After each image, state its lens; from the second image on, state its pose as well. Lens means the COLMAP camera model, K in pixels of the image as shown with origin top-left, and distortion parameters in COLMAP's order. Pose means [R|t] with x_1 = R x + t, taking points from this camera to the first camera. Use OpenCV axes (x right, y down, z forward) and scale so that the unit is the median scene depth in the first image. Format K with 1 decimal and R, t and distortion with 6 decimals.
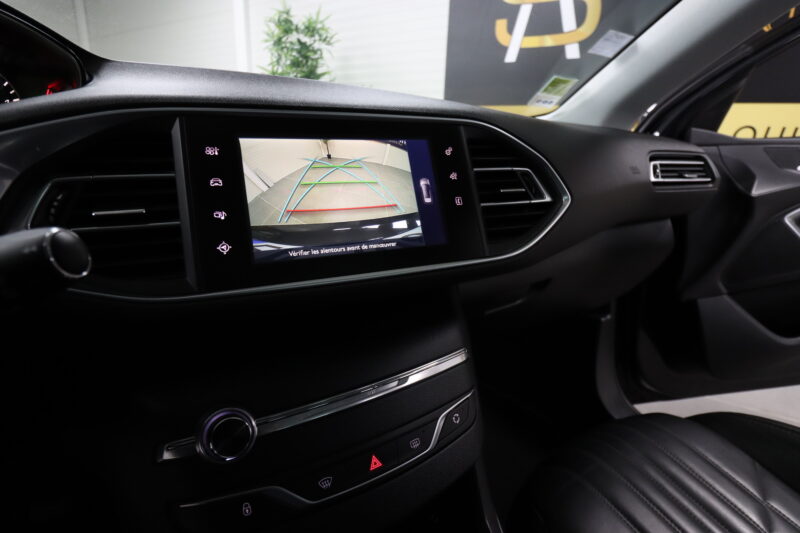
lens RADIAL K [[445.7, 0, 409.0], [0, 445.7, 255.0], [0, 0, 1]] dist [-0.013506, -0.004016]
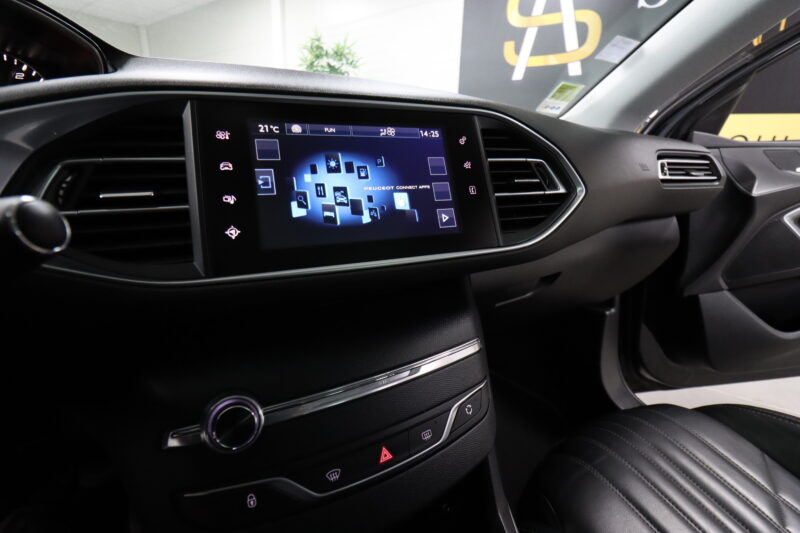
lens RADIAL K [[392.2, 0, 404.8], [0, 392.2, 254.1], [0, 0, 1]] dist [-0.015863, -0.006977]
pose [[0.998659, 0.005904, -0.051430, 0.004327], [-0.005971, 0.999982, -0.001145, 0.015933], [0.051423, 0.001450, 0.998676, 0.081939]]
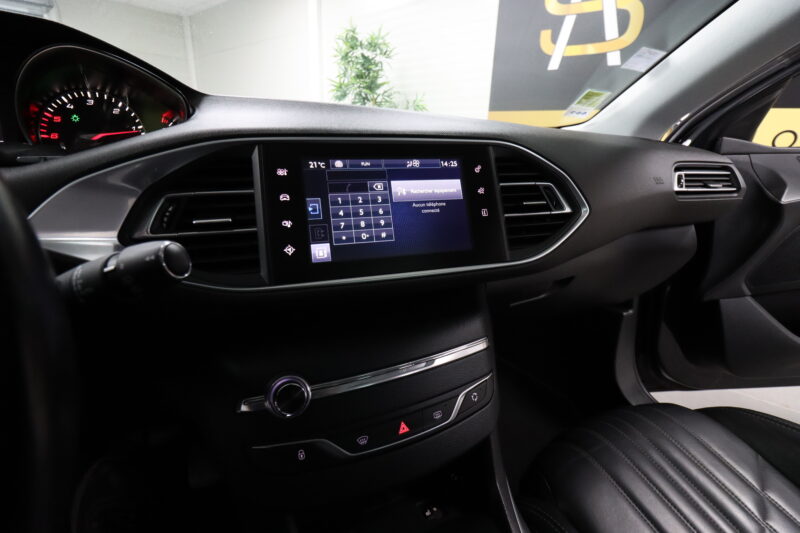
lens RADIAL K [[392.2, 0, 401.0], [0, 392.2, 256.6], [0, 0, 1]] dist [-0.015863, -0.006977]
pose [[0.990390, 0.036386, -0.133431, 0.024559], [-0.031500, 0.998760, 0.038546, -0.026148], [0.134668, -0.033973, 0.990308, -0.031125]]
